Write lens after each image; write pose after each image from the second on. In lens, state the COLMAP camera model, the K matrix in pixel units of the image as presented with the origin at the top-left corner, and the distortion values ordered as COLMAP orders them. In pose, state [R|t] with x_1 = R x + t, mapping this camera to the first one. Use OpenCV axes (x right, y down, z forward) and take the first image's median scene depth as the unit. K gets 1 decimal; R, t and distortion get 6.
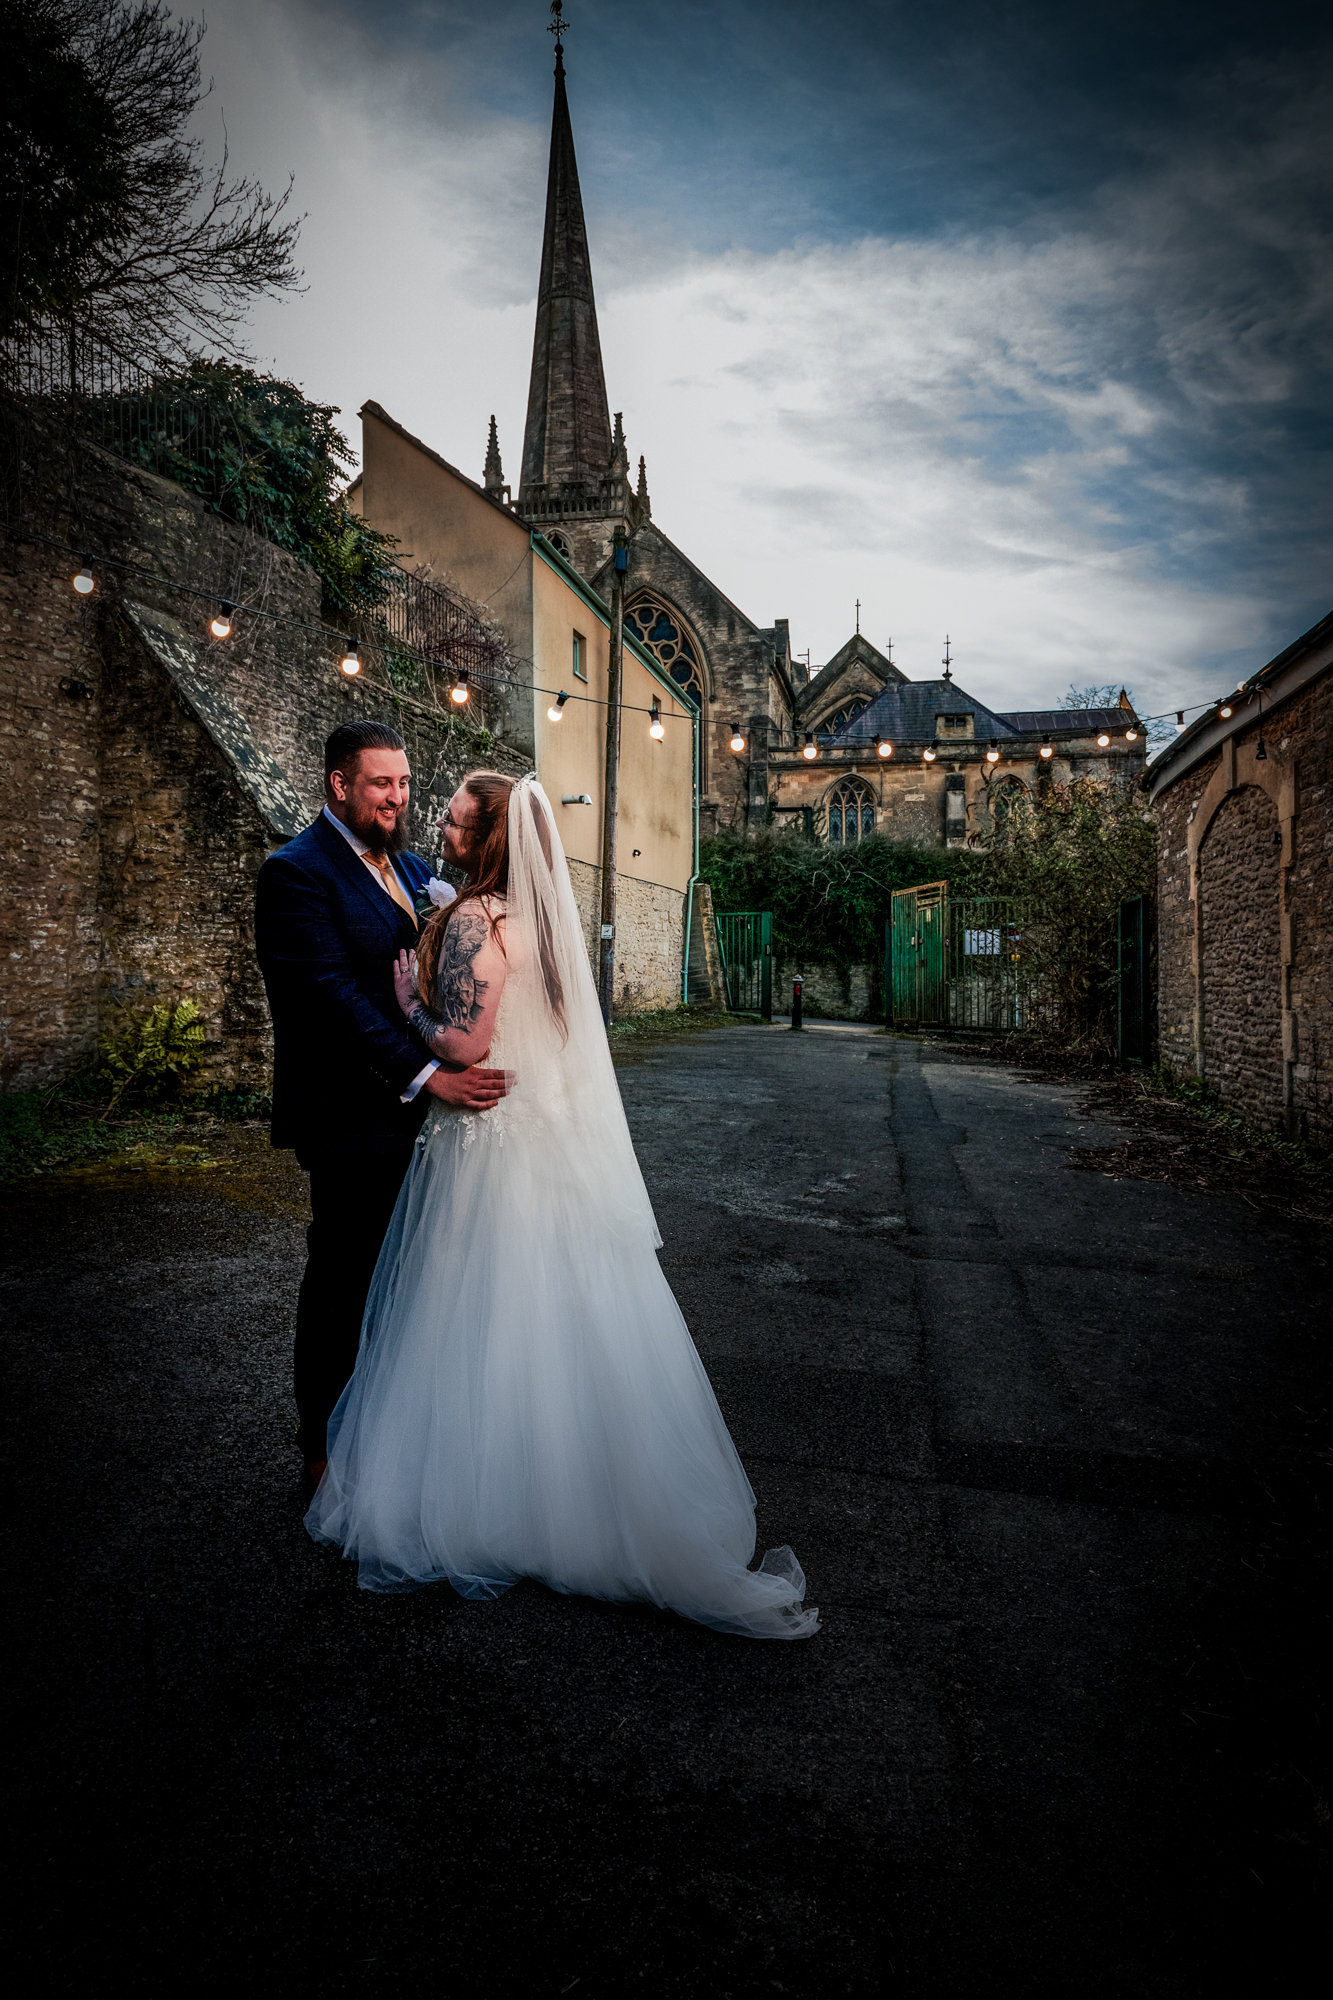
lens RADIAL K [[1369.7, 0, 677.9], [0, 1369.7, 981.2], [0, 0, 1]] dist [-0.000104, -0.005091]
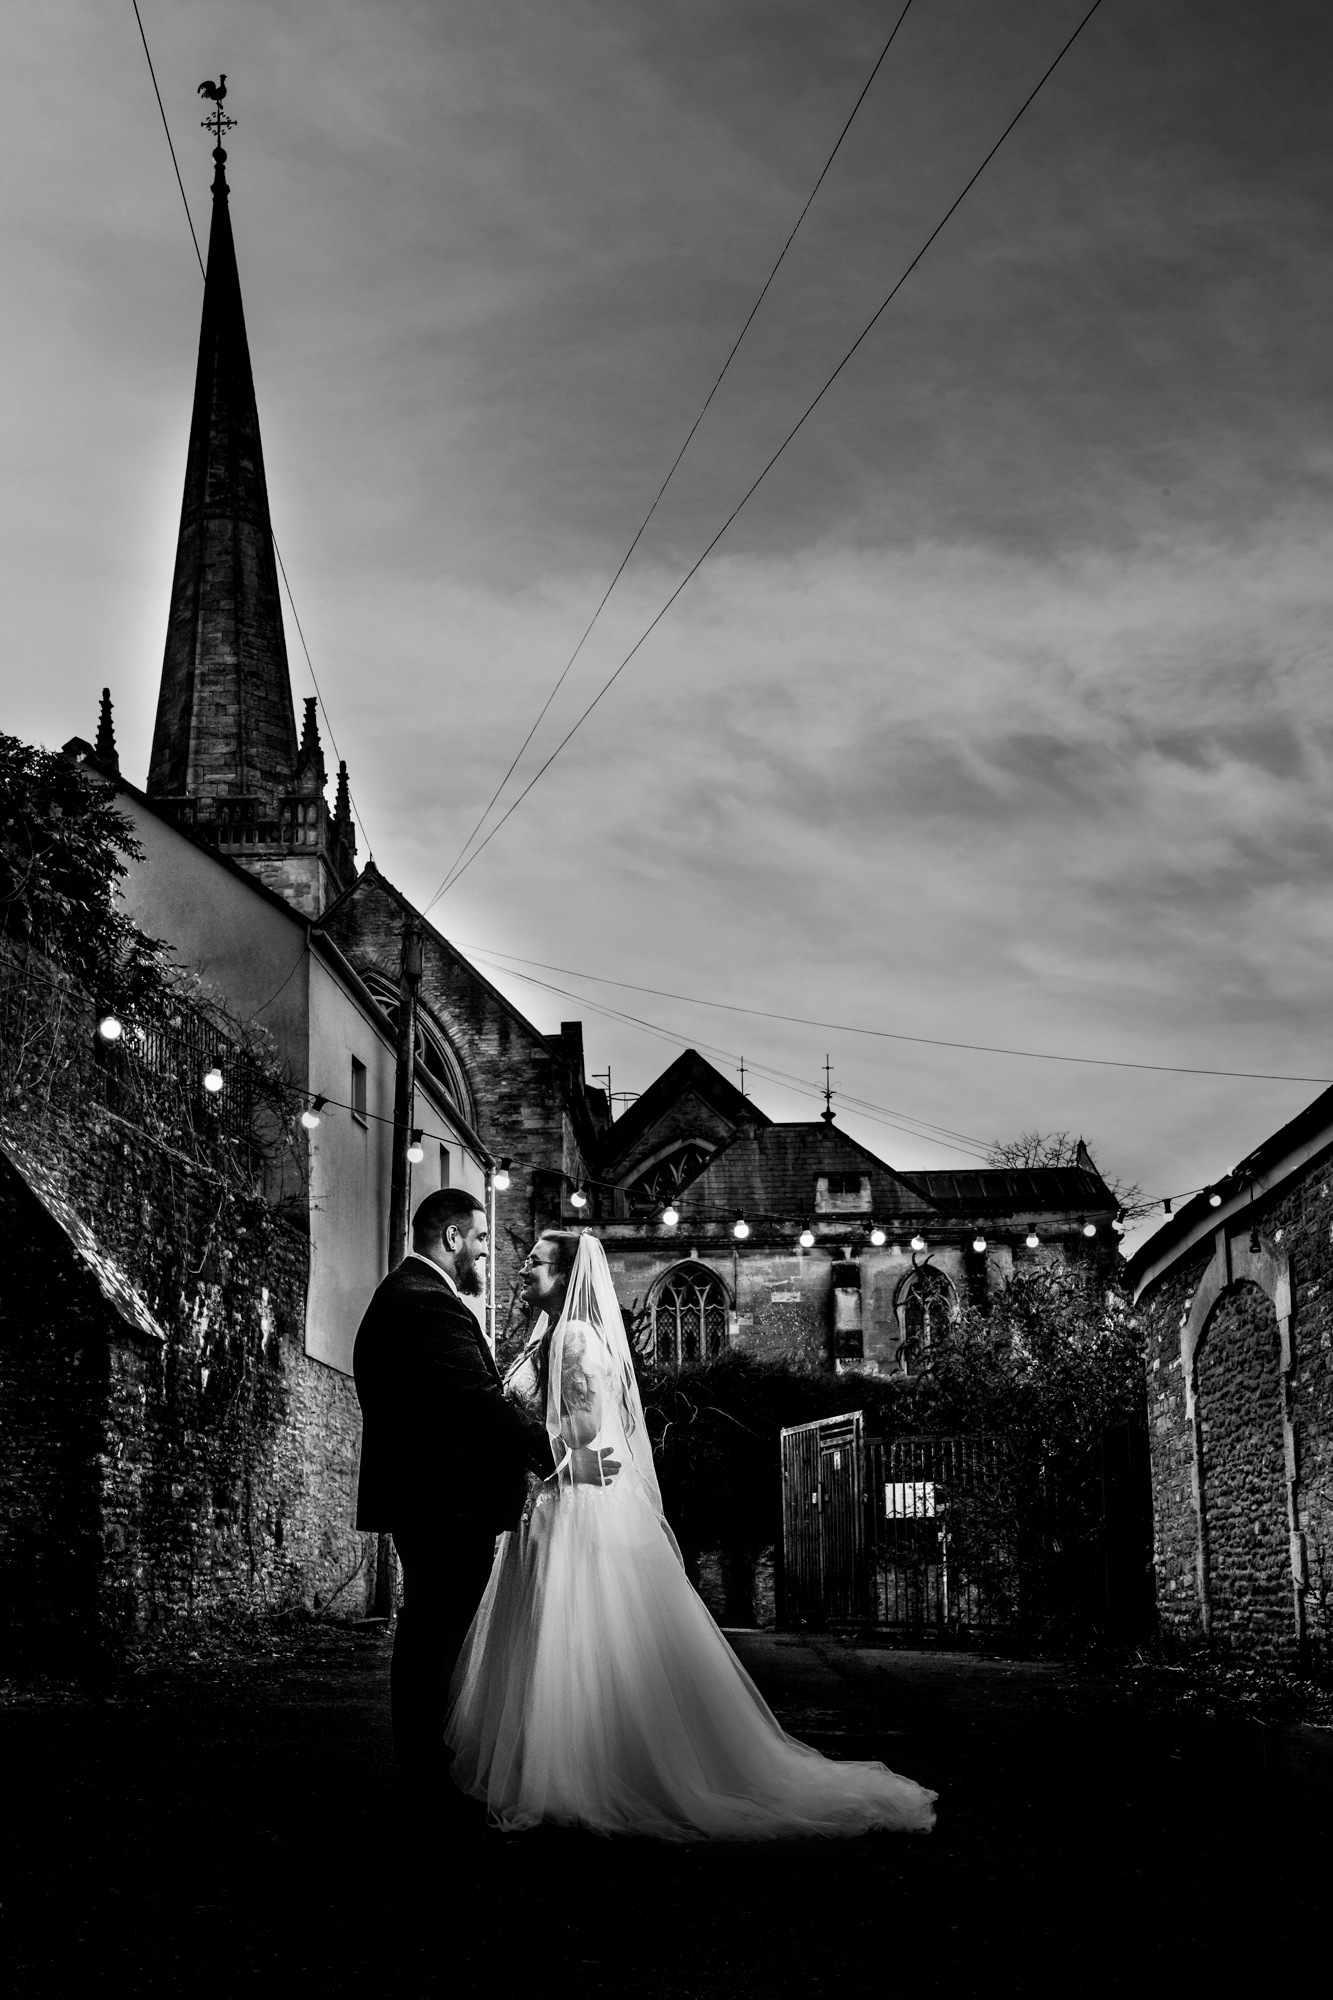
lens RADIAL K [[2514.6, 0, 758.2], [0, 2514.6, 1235.2], [0, 0, 1]] dist [0.008593, 0.012604]
pose [[0.982544, 0.015880, 0.185354, -0.099318], [0.013715, 0.987455, -0.157305, 0.040621], [-0.185526, 0.157101, 0.970000, -0.268734]]
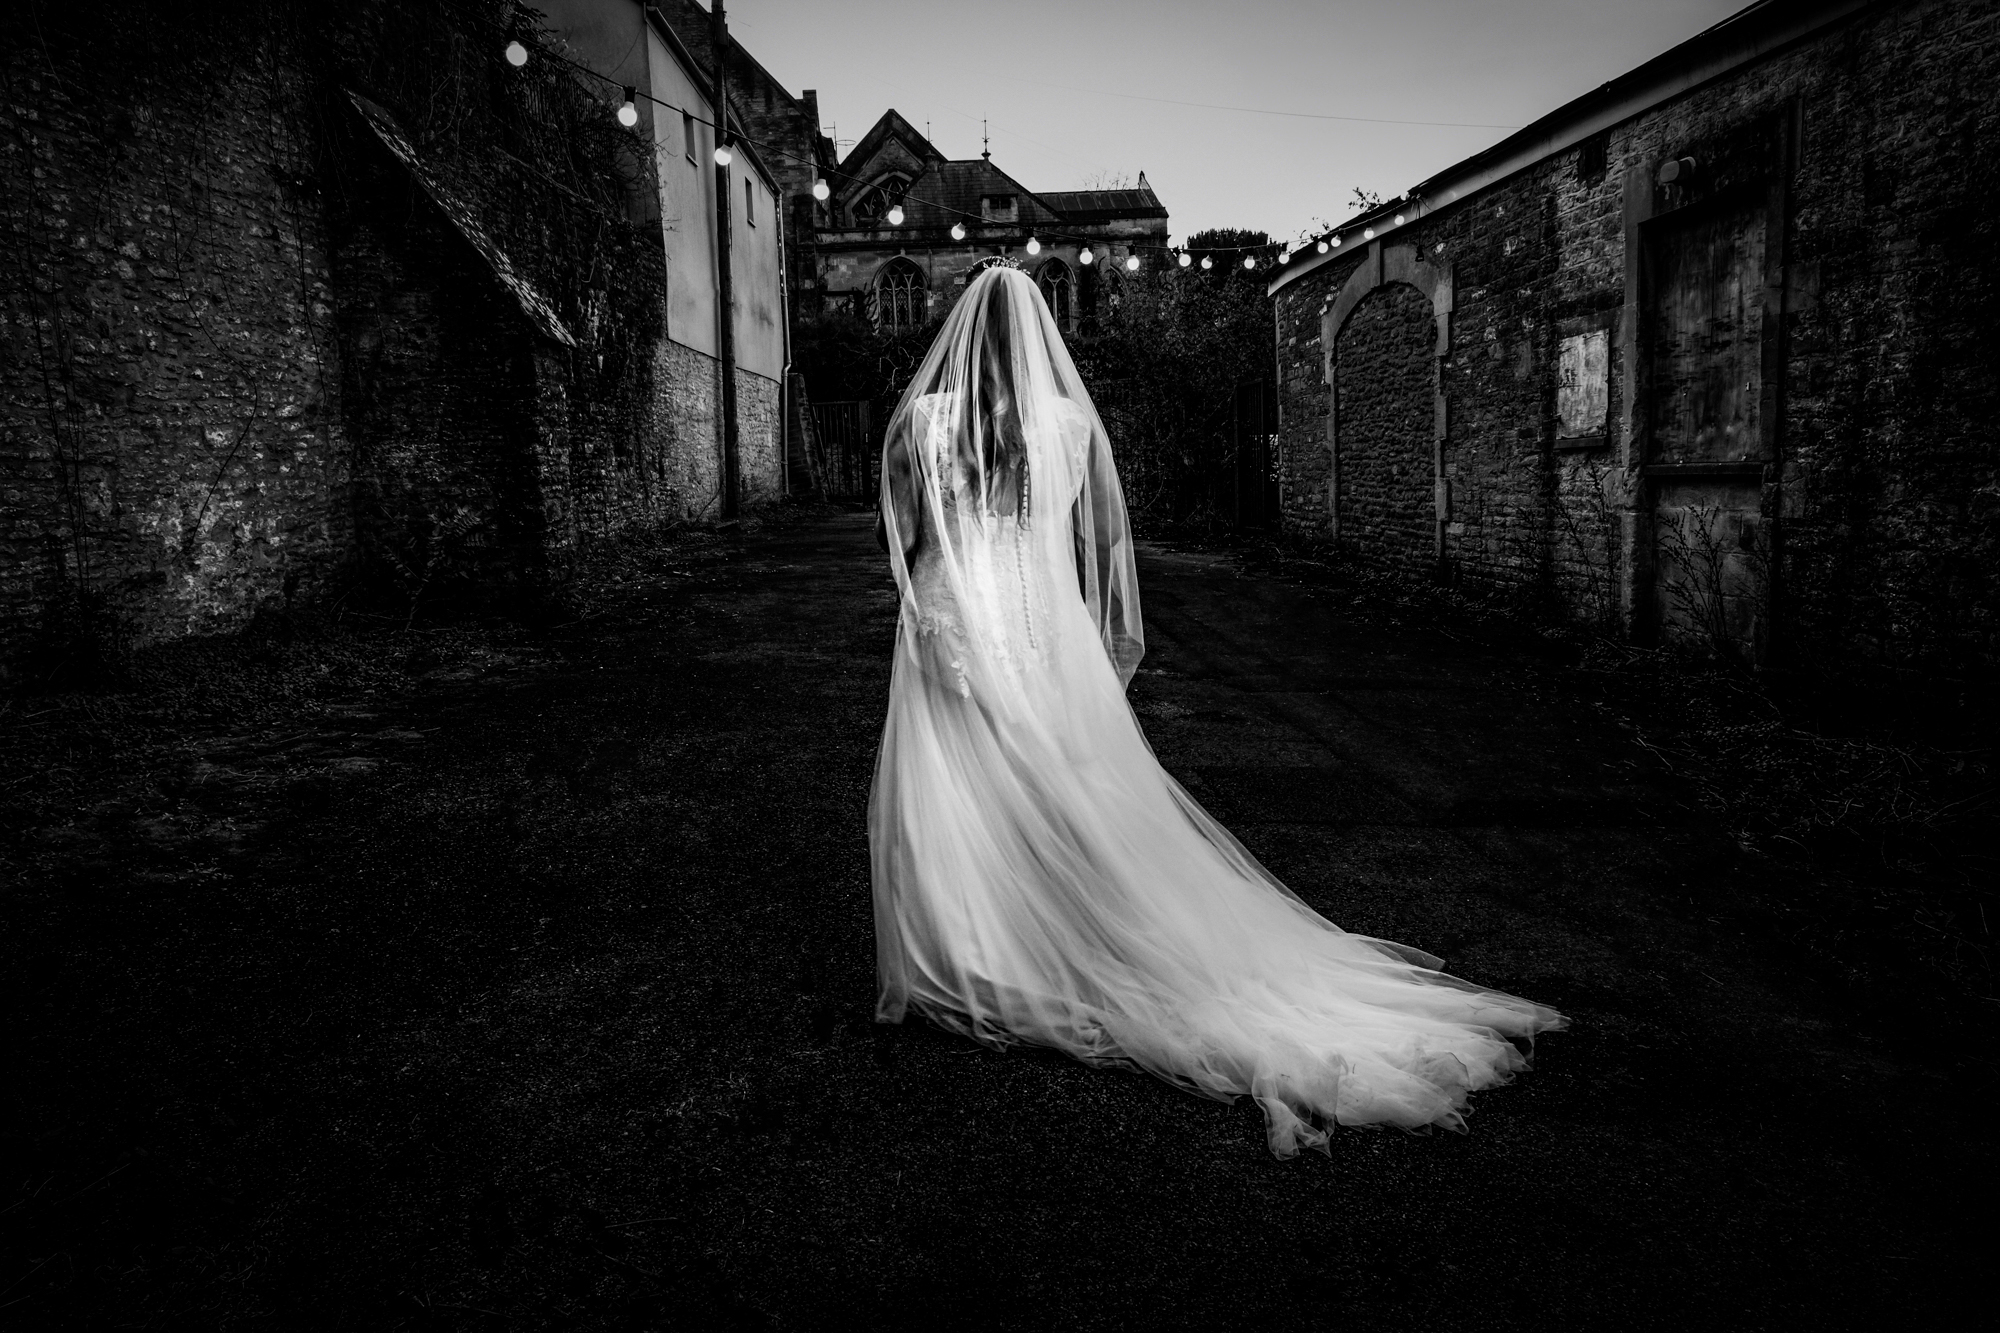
lens RADIAL K [[1394.1, 0, 982.1], [0, 1394.1, 667.8], [0, 0, 1]] dist [-0.002609, -0.003576]
pose [[0.968970, -0.068763, 0.237421, -0.119450], [0.034130, 0.988545, 0.147019, -0.003640], [-0.244811, -0.134354, 0.960217, -0.046063]]
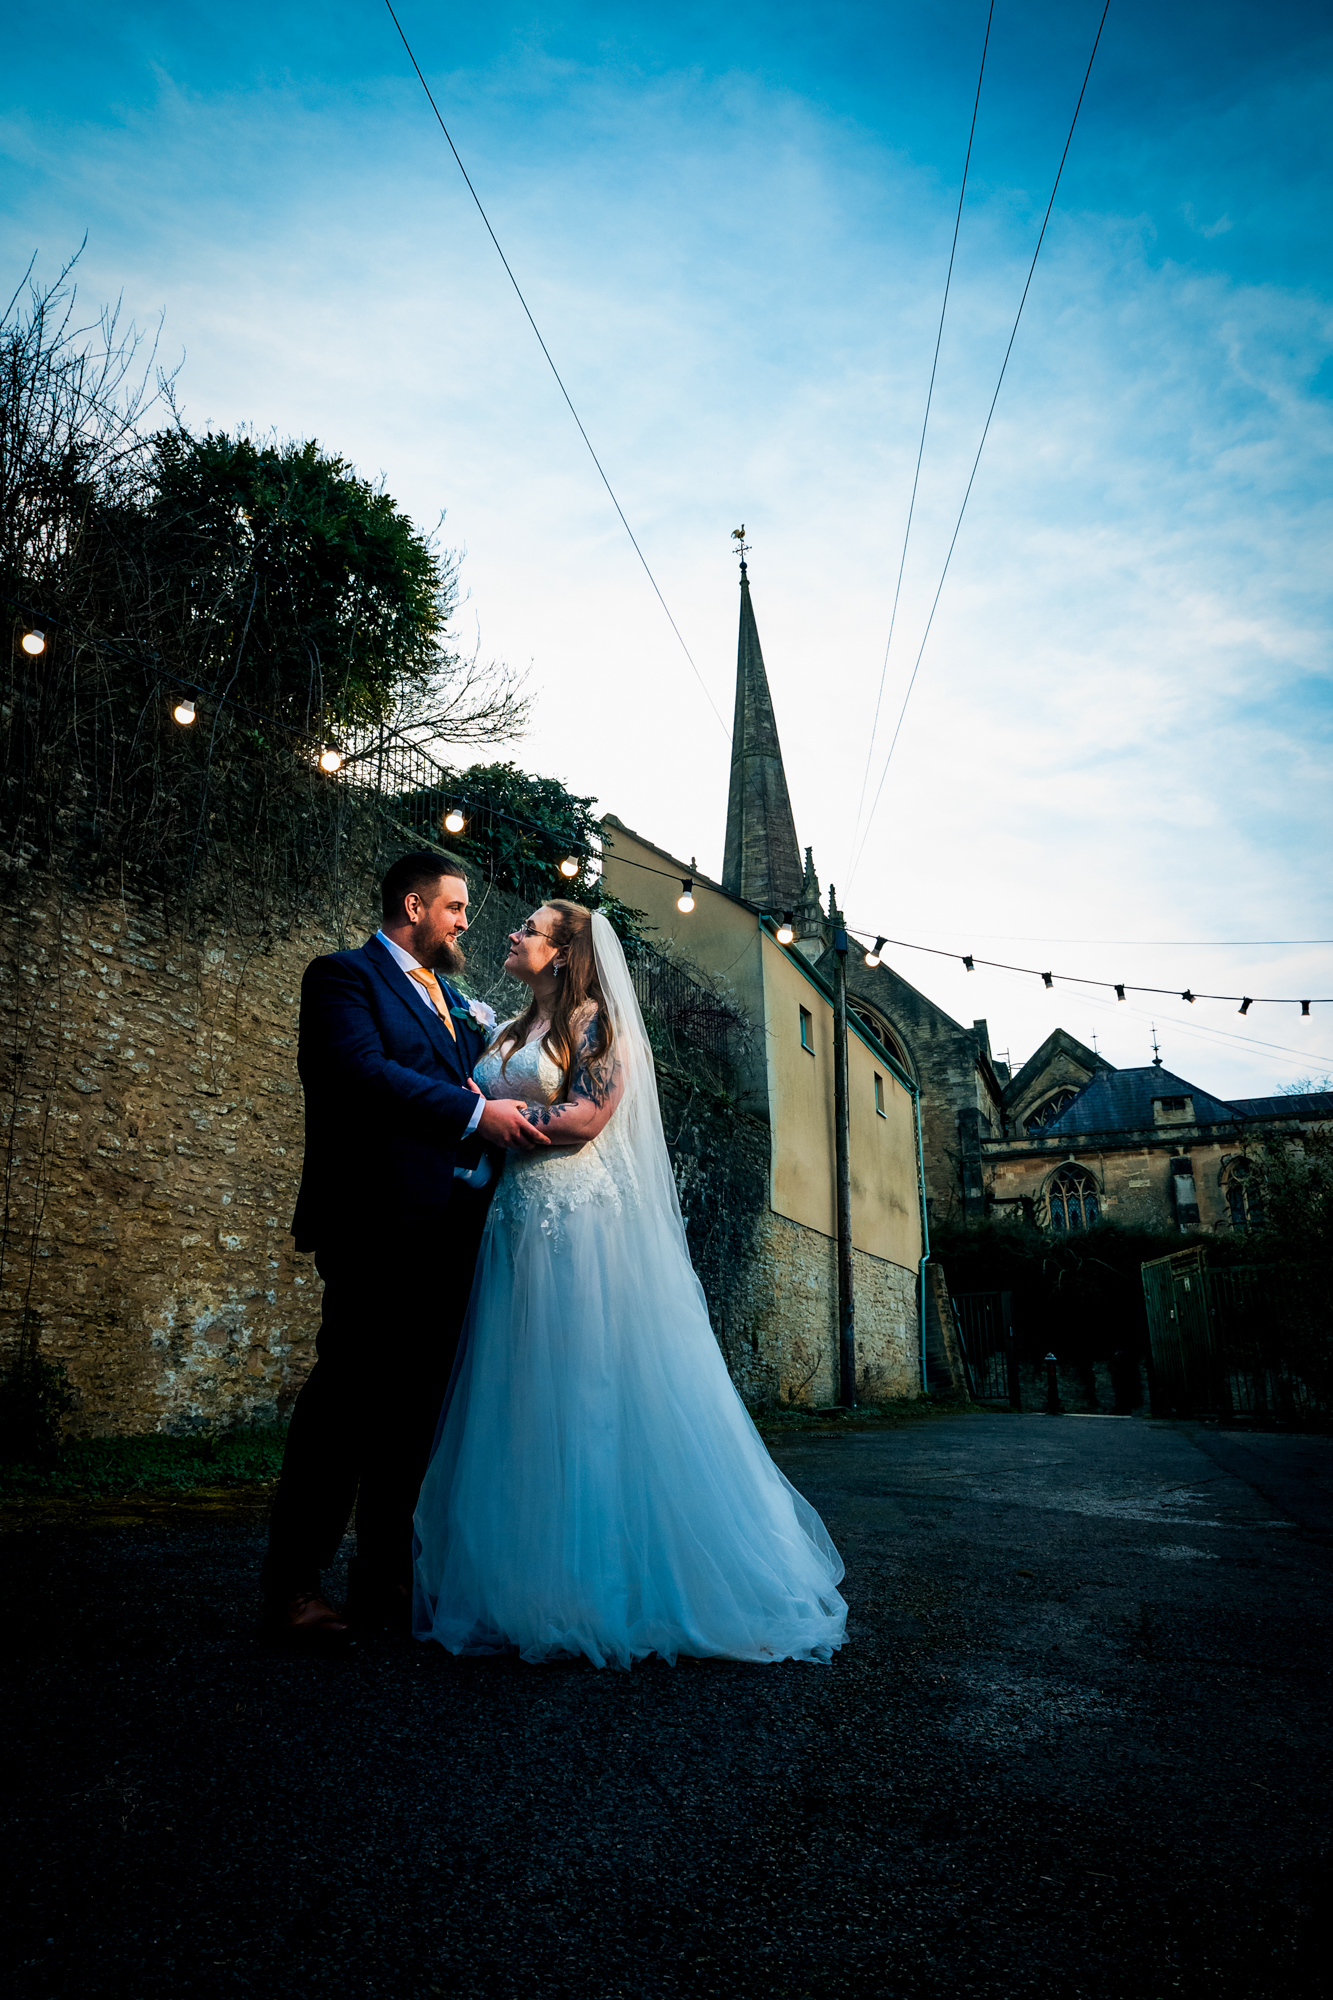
lens RADIAL K [[1358.0, 0, 673.8], [0, 1358.0, 989.8], [0, 0, 1]] dist [0.001474, -0.001723]
pose [[0.990458, -0.053466, -0.127017, -0.035791], [0.011698, 0.950965, -0.309078, 0.043256], [0.137314, 0.304643, 0.942517, 0.016350]]
